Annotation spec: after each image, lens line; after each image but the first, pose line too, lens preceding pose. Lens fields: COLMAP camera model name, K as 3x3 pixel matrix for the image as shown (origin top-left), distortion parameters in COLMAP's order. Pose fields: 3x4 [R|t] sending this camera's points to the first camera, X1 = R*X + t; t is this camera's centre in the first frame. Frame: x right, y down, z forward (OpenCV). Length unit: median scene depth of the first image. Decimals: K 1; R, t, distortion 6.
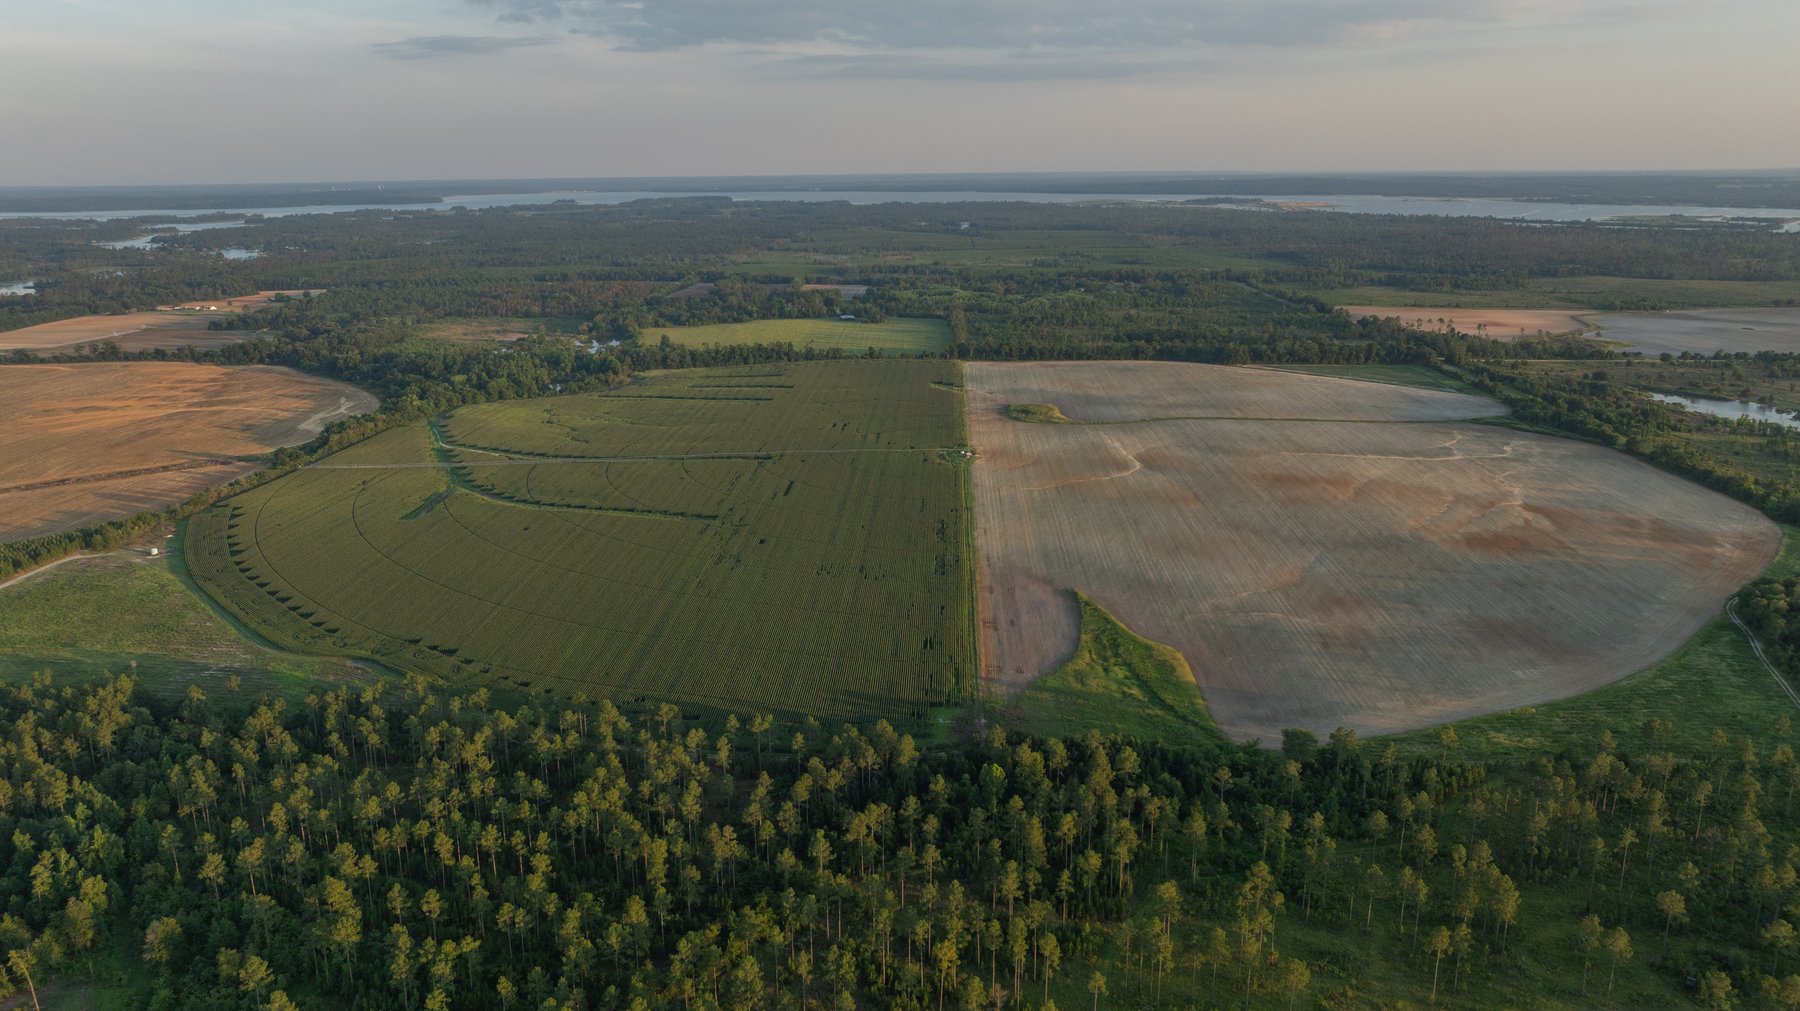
lens RADIAL K [[1266.4, 0, 906.4], [0, 1266.4, 500.2], [0, 0, 1]] dist [-0.028487, 0.027831]
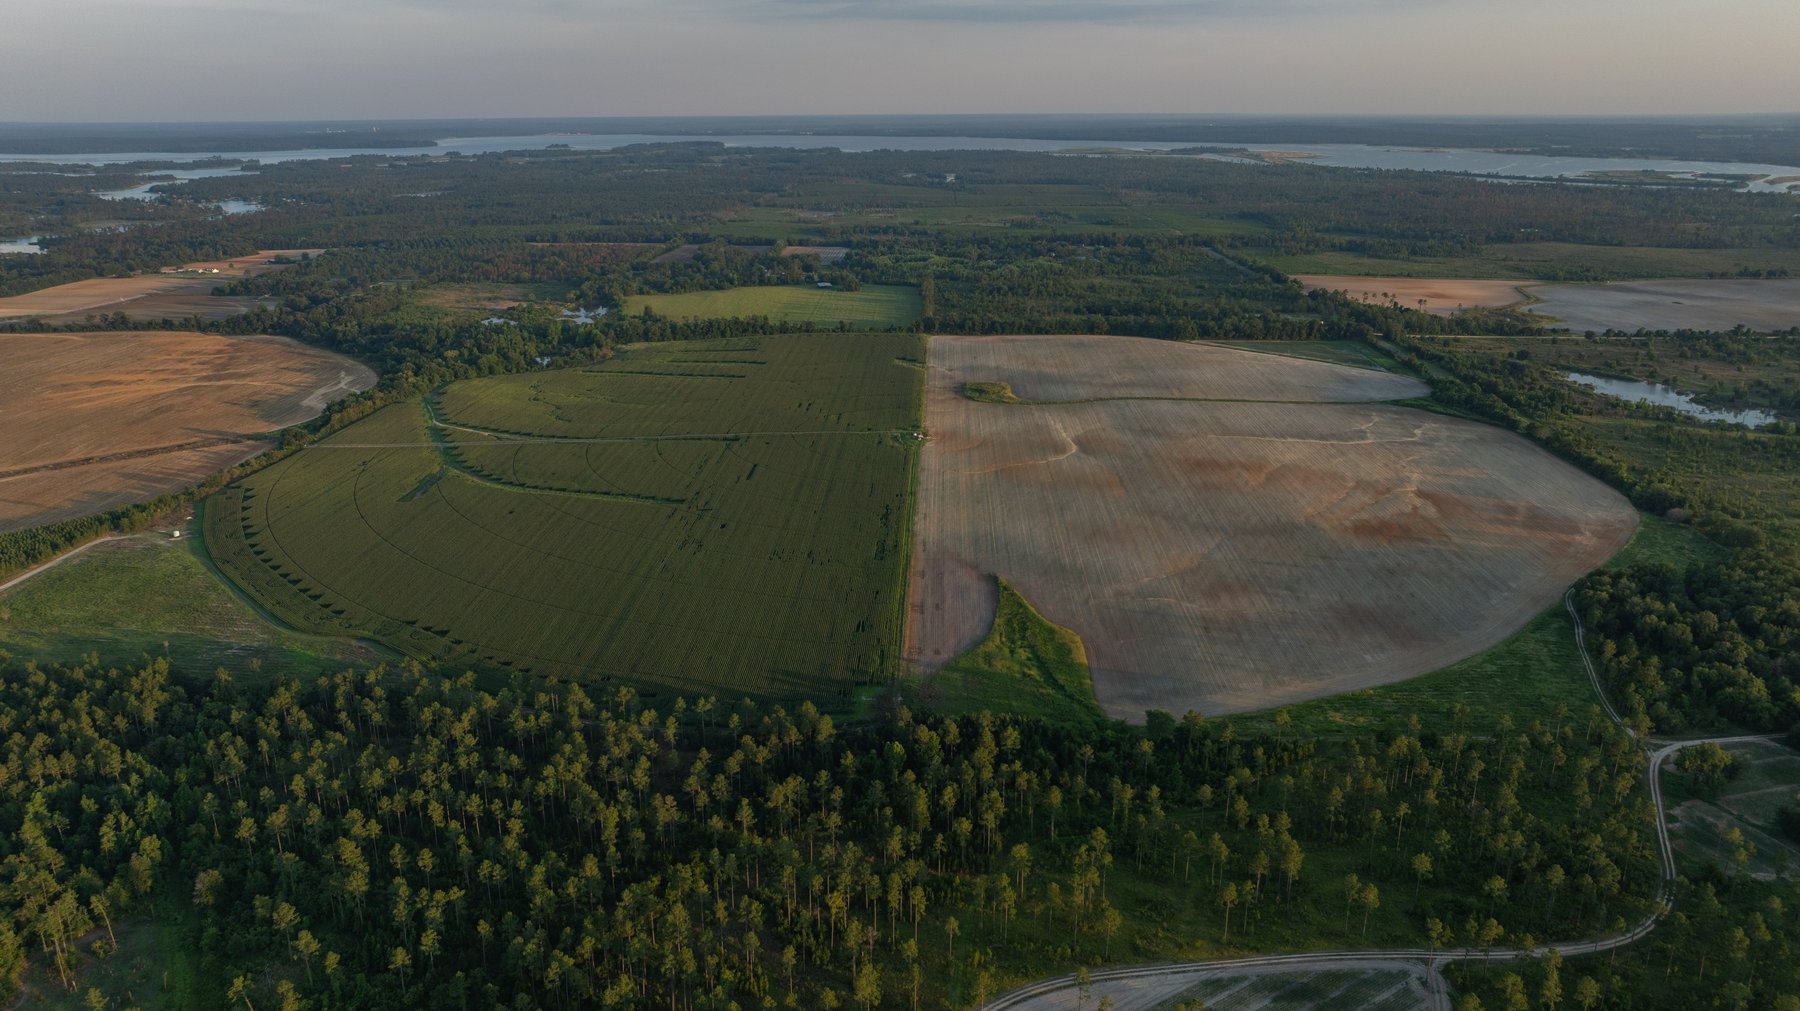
lens RADIAL K [[1266.4, 0, 904.6], [0, 1266.4, 505.0], [0, 0, 1]] dist [-0.028487, 0.027831]
pose [[0.999995, 0.000888, -0.002890, 0.051330], [-0.000721, 0.998355, 0.057322, -0.052574], [0.002936, -0.057319, 0.998352, -0.113510]]
